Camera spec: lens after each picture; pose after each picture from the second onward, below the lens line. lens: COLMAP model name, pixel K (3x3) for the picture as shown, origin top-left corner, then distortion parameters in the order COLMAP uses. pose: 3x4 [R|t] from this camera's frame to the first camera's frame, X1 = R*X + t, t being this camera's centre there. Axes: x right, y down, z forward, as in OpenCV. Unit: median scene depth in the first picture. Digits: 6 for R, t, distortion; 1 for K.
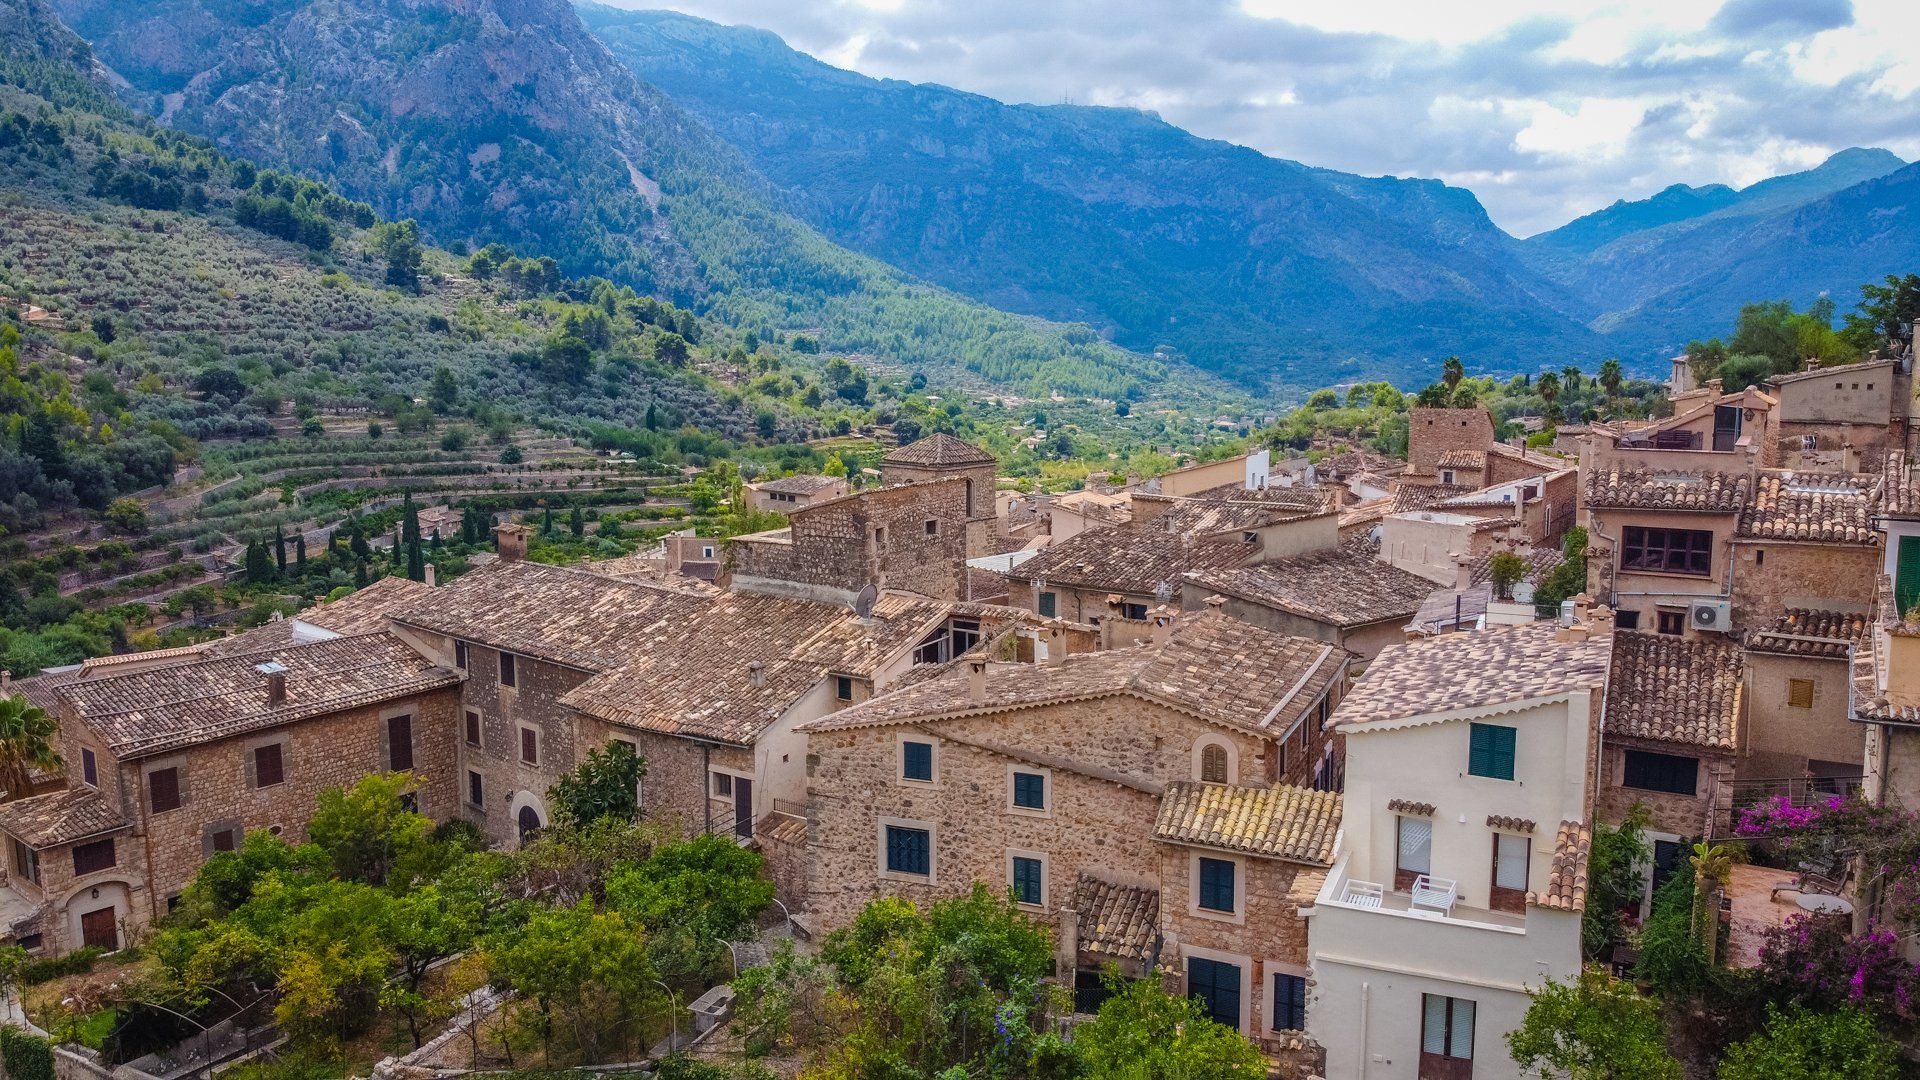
lens RADIAL K [[1581.7, 0, 964.2], [0, 1581.7, 461.0], [0, 0, 1]] dist [0.062027, -0.106366]
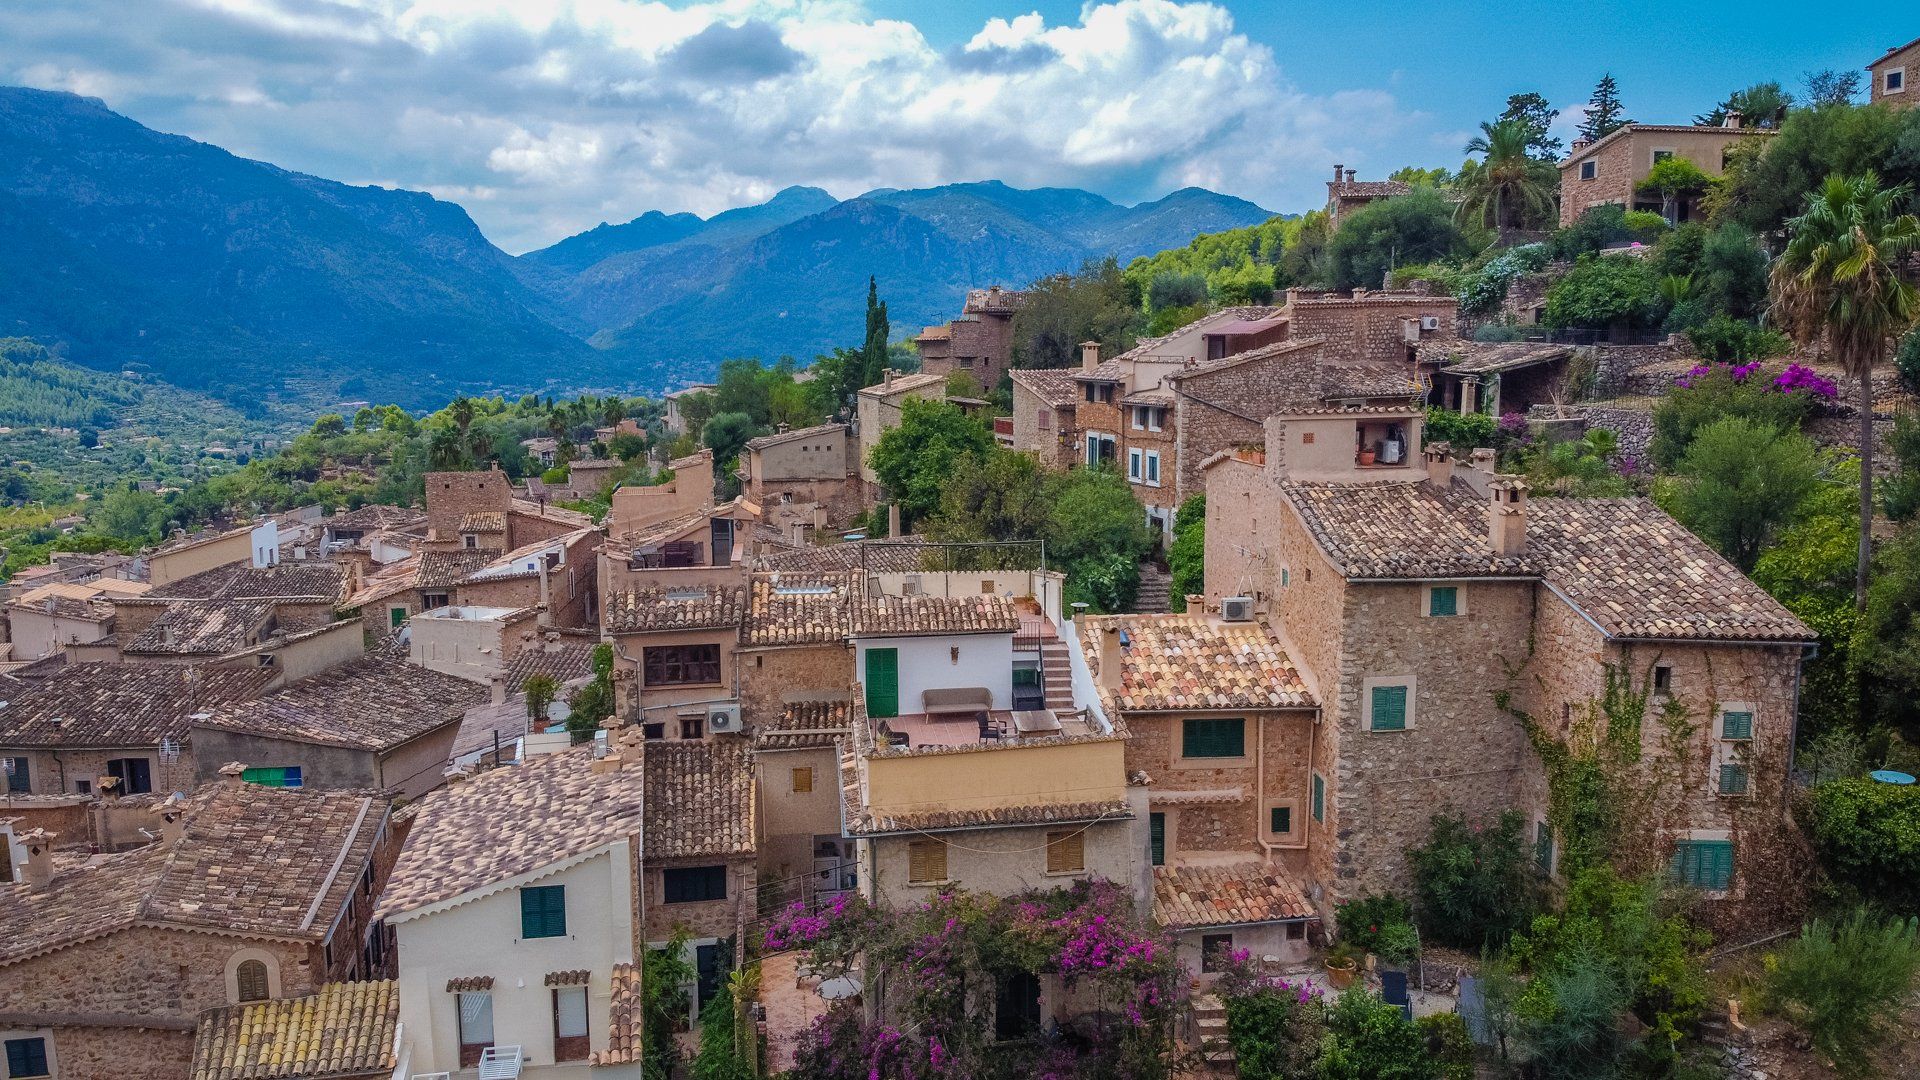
lens RADIAL K [[1581.7, 0, 964.2], [0, 1581.7, 461.0], [0, 0, 1]] dist [0.062027, -0.106366]
pose [[0.821768, -0.094152, 0.561990, 0.004945], [0.085910, 0.995453, 0.041150, -0.109948], [-0.563308, 0.014464, 0.826120, -0.001766]]
